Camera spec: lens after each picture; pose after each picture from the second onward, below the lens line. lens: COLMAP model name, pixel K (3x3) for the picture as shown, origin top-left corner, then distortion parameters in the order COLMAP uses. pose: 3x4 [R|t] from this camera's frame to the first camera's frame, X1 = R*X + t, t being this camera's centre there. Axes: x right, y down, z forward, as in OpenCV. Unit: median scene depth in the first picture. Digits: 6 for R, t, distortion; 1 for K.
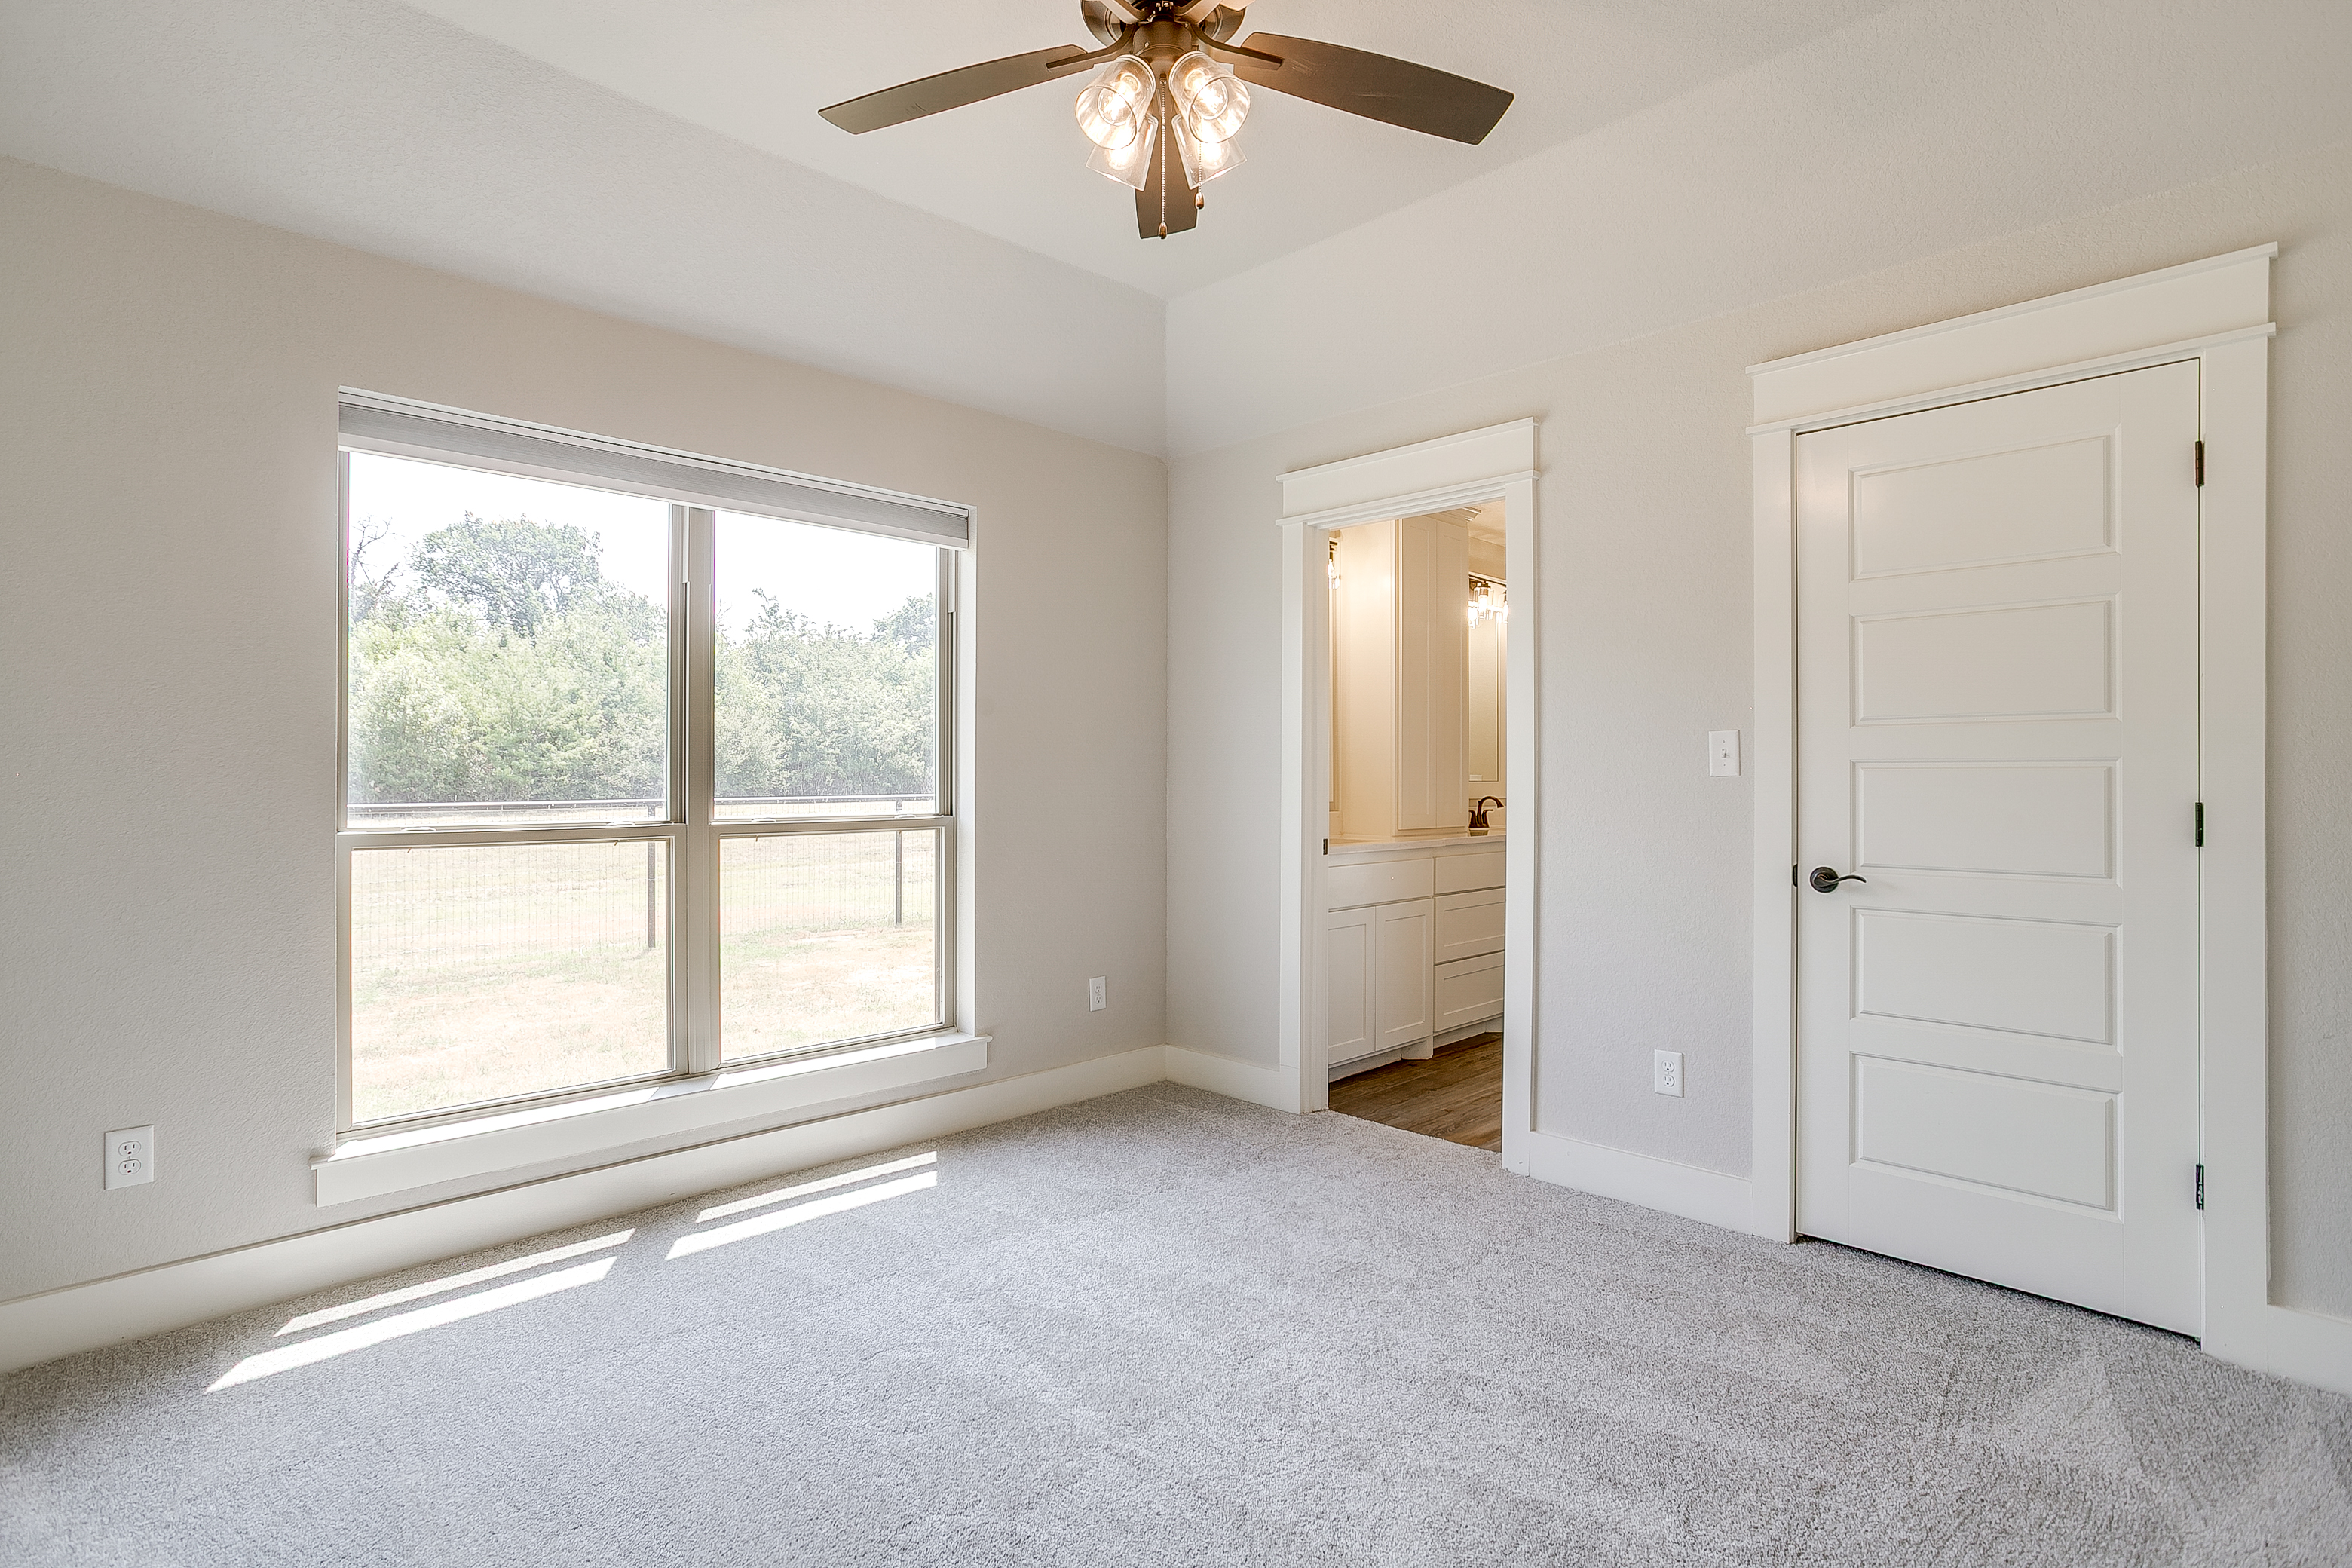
lens RADIAL K [[1164.3, 0, 1135.0], [0, 1164.3, 778.2], [0, 0, 1]] dist [-0.060363, 0.028661]
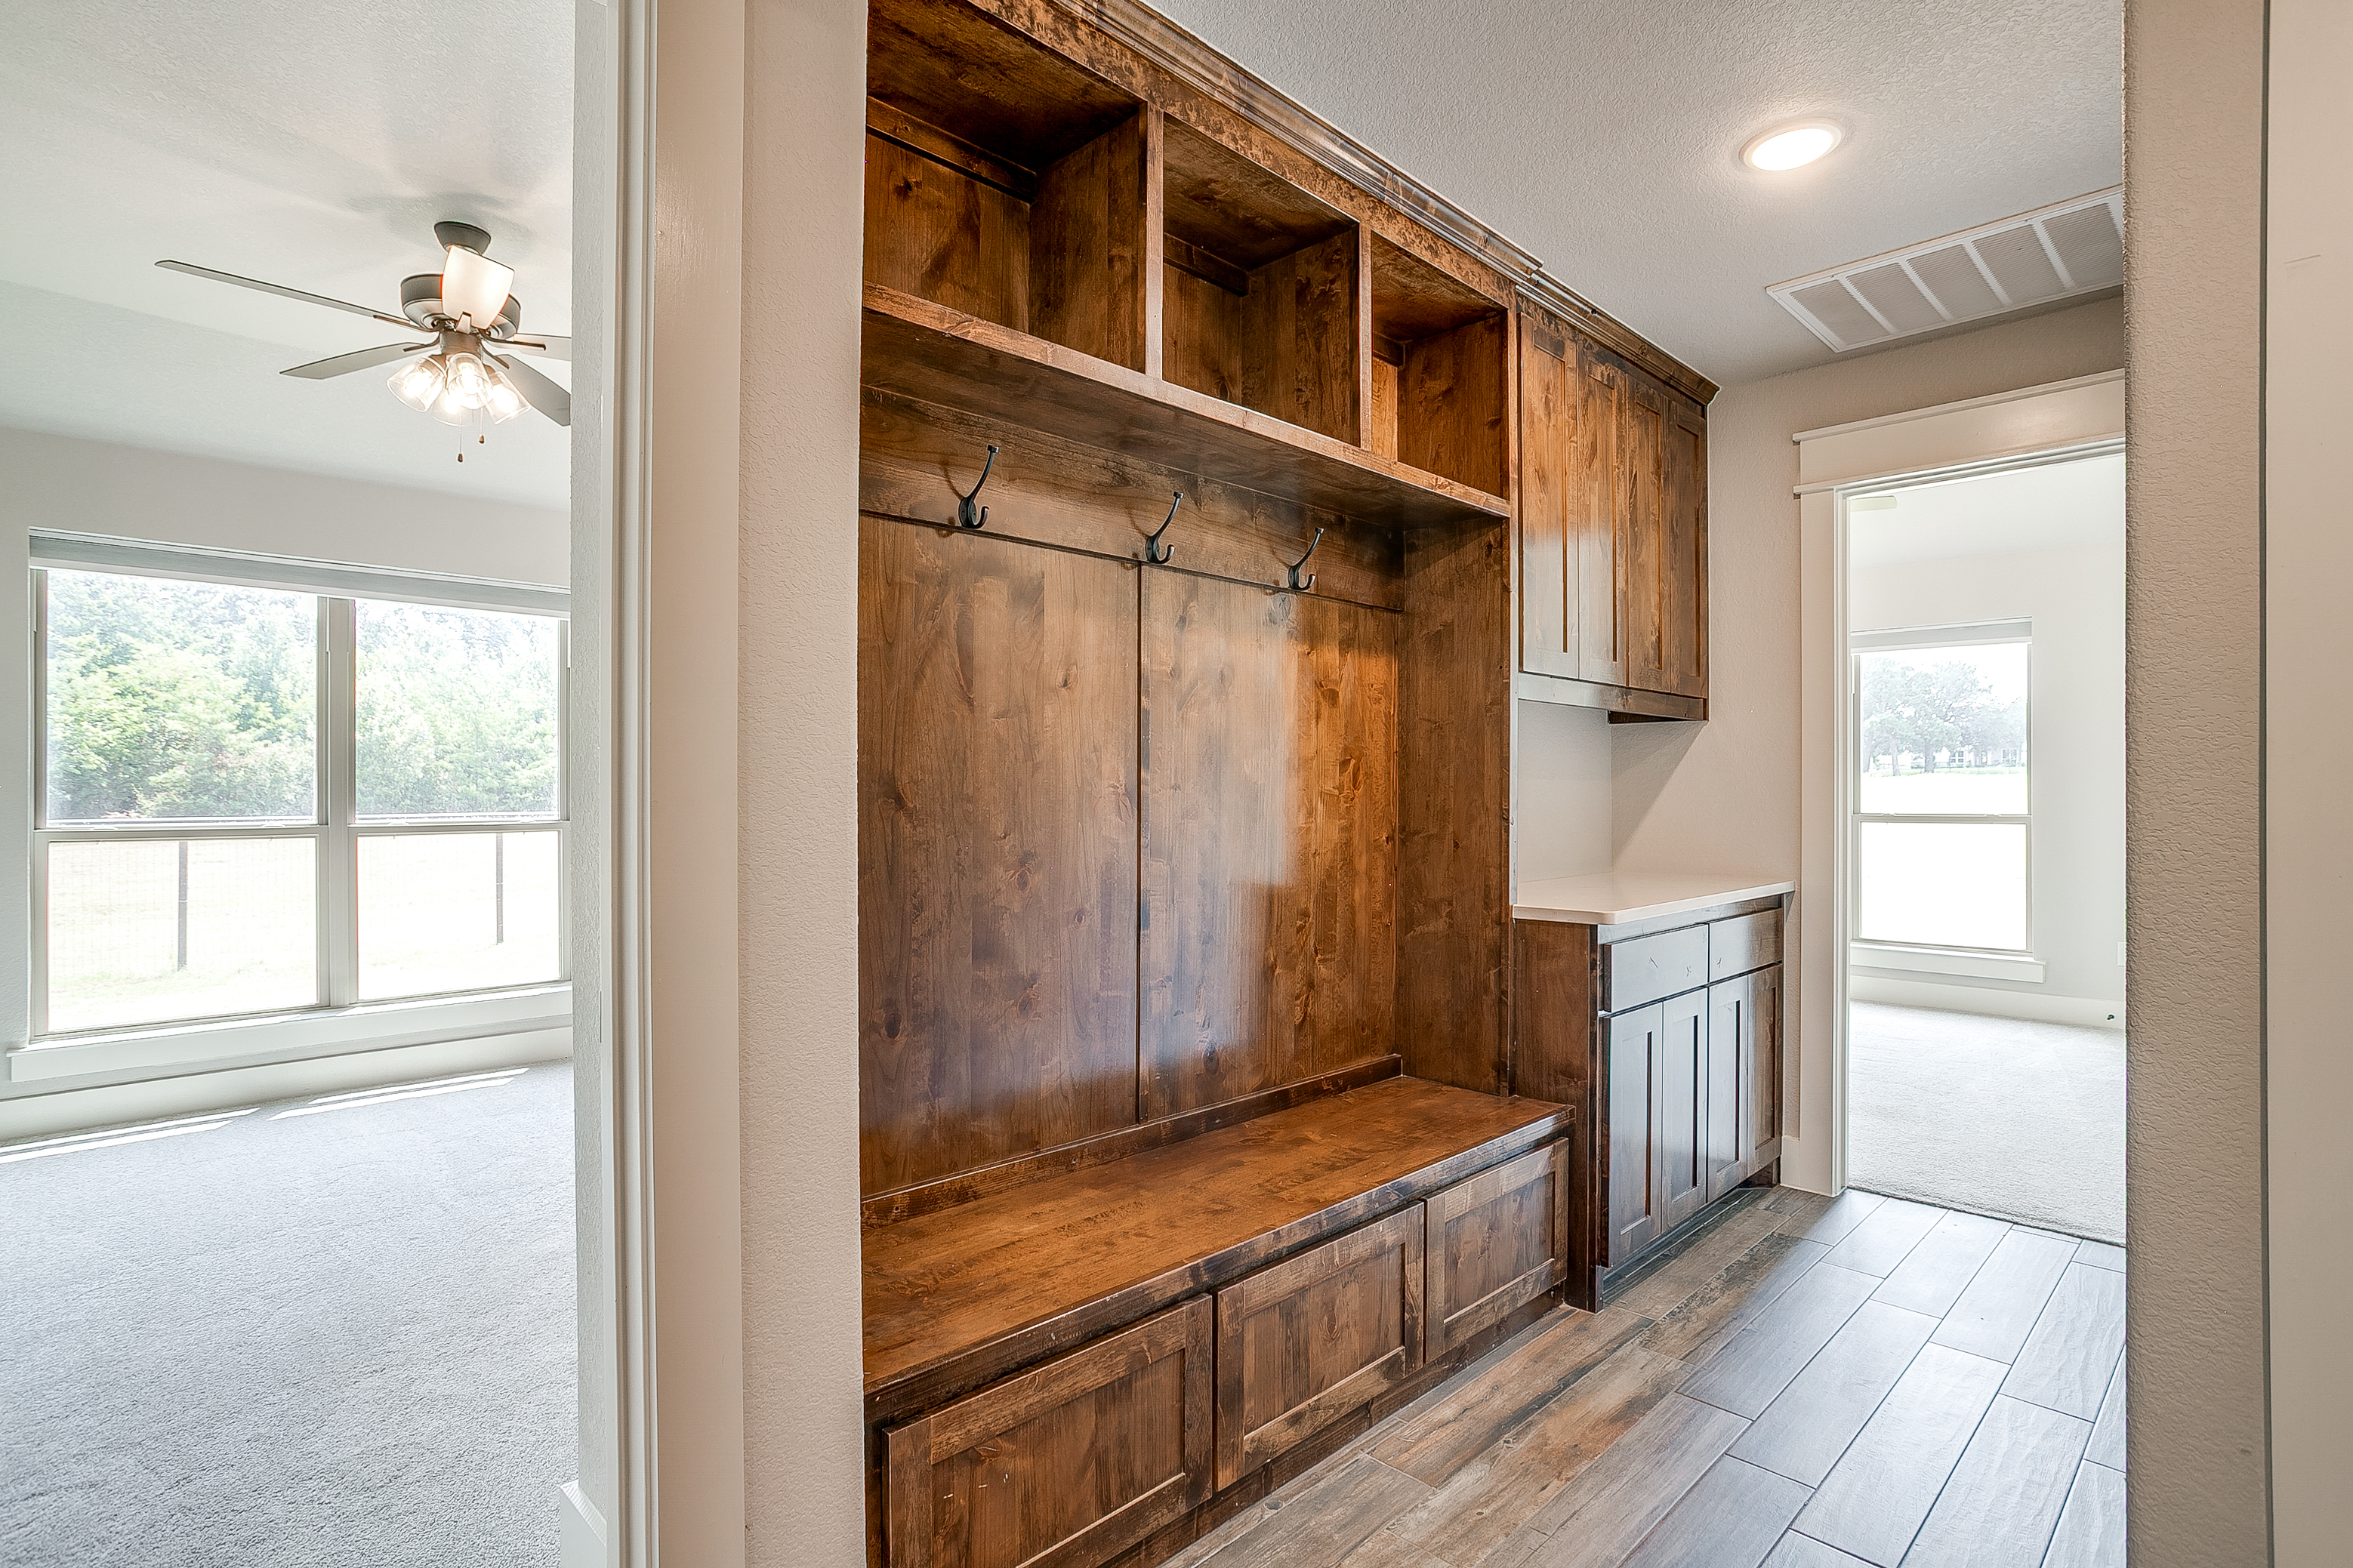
lens RADIAL K [[1164.6, 0, 1135.5], [0, 1164.6, 778.2], [0, 0, 1]] dist [-0.060363, 0.028661]
pose [[0.999997, -0.000980, 0.002234, 0.575580], [0.001013, 0.999889, -0.014846, 0.002661], [-0.002219, 0.014849, 0.999887, -0.374990]]
